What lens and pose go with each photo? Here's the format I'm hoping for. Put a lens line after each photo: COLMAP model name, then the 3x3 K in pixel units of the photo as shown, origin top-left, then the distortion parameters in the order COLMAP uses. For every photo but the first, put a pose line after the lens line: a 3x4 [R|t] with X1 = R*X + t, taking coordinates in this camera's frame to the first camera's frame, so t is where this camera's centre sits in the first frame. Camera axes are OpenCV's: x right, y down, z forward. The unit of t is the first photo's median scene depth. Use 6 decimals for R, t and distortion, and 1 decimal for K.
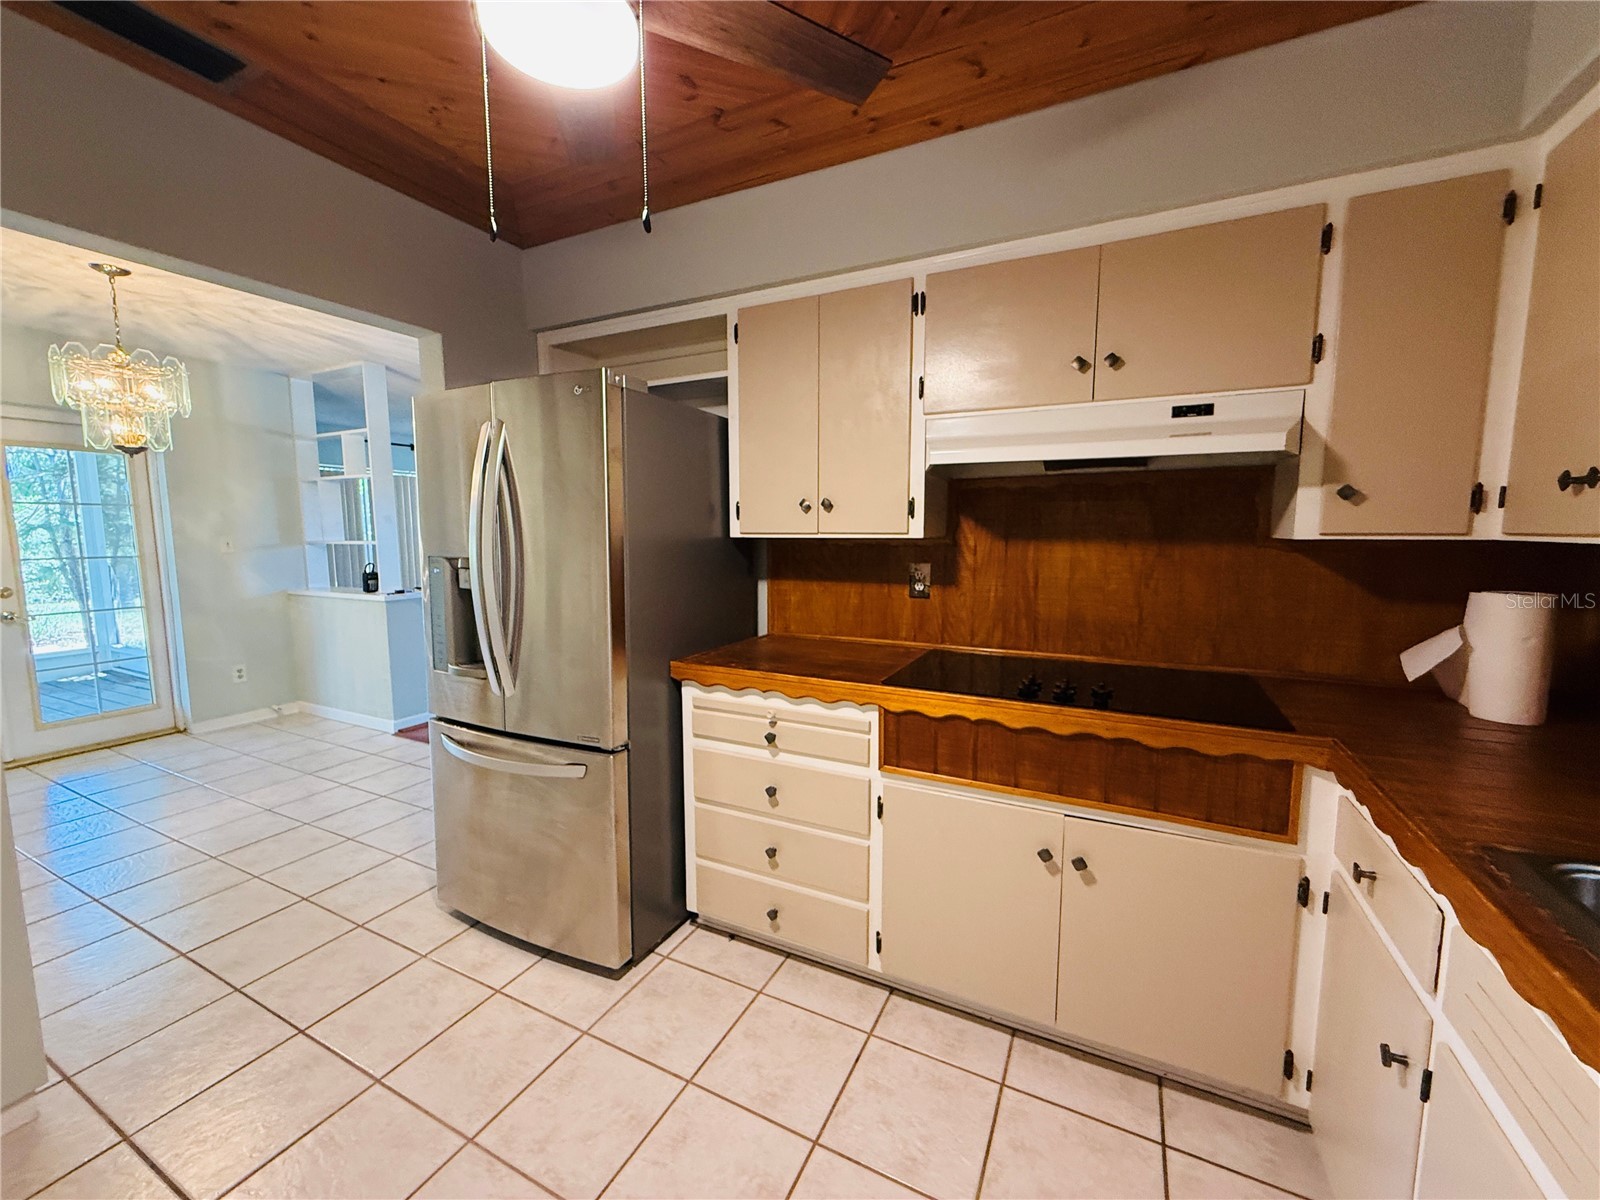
lens RADIAL K [[641.5, 0, 791.8], [0, 641.5, 598.7], [0, 0, 1]] dist [-0.002102, 0.000726]
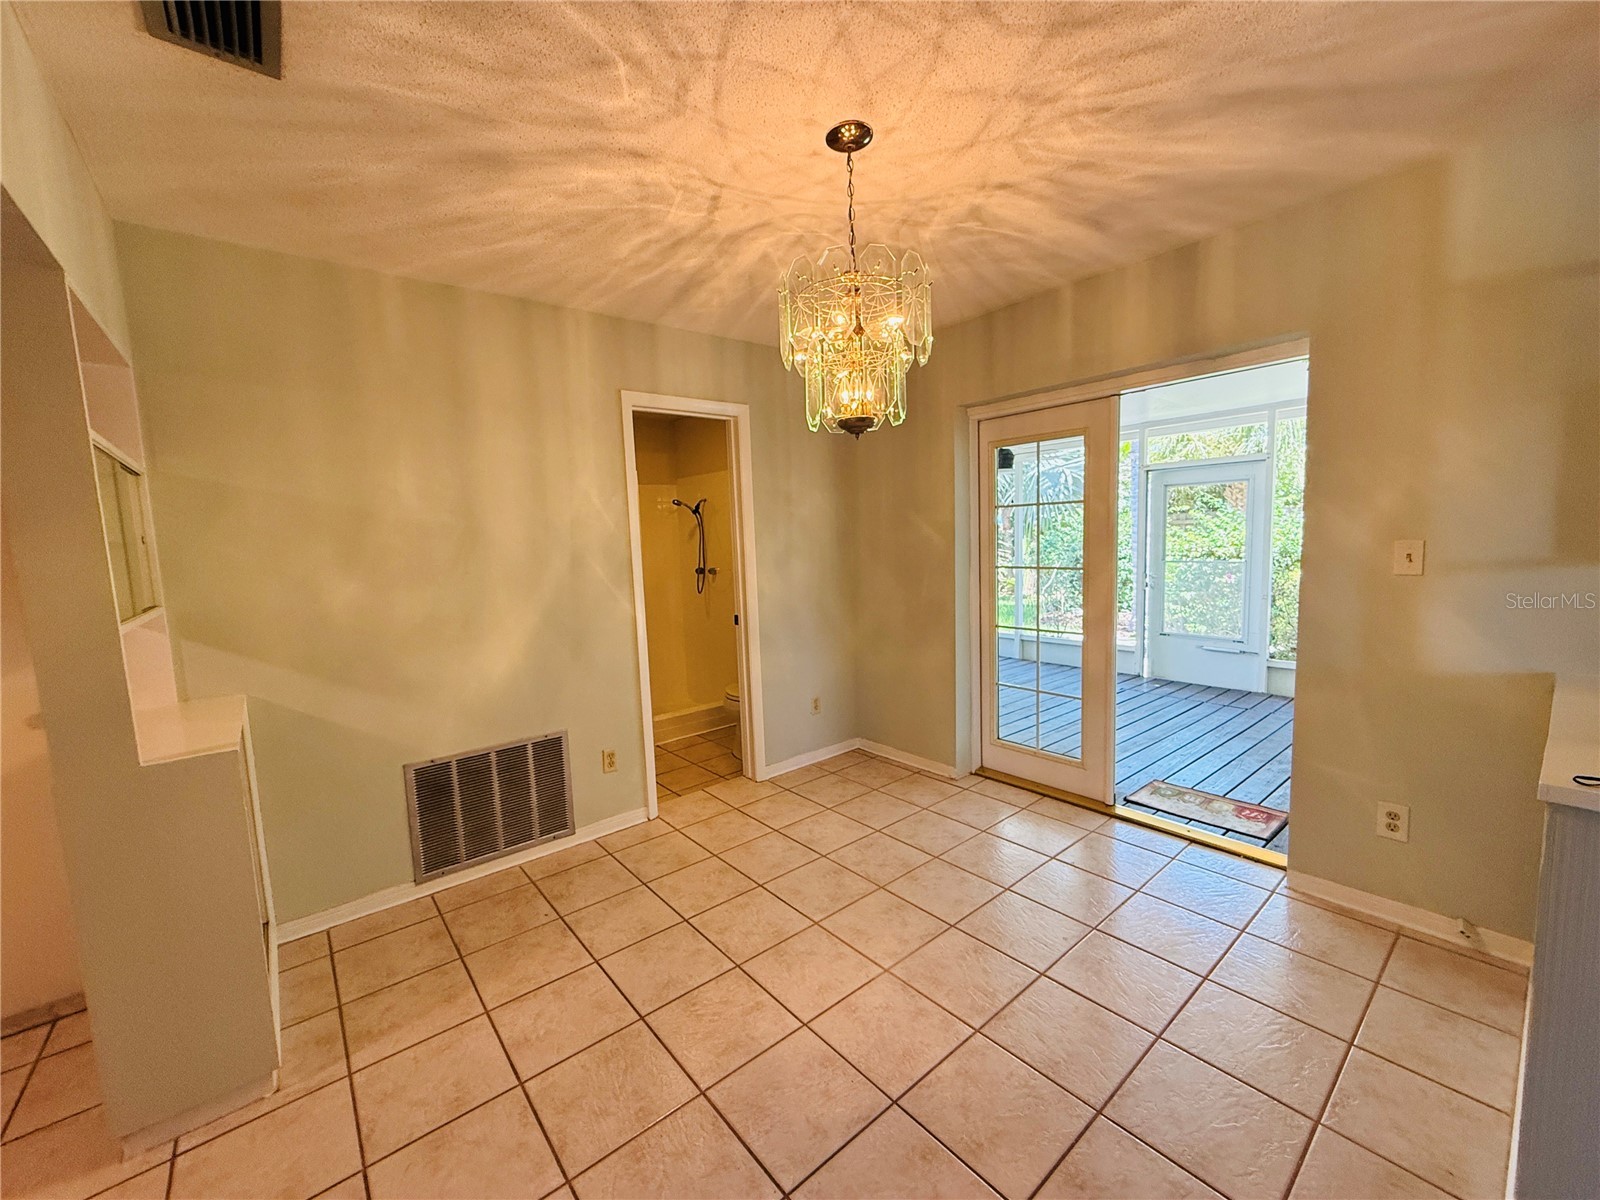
lens RADIAL K [[641.5, 0, 796.2], [0, 641.5, 601.4], [0, 0, 1]] dist [-0.002102, 0.000726]
pose [[-0.393643, 0.113186, -0.912269, -0.610486], [-0.057467, 0.987420, 0.147307, -0.225833], [0.917465, 0.110412, -0.382186, 1.795703]]
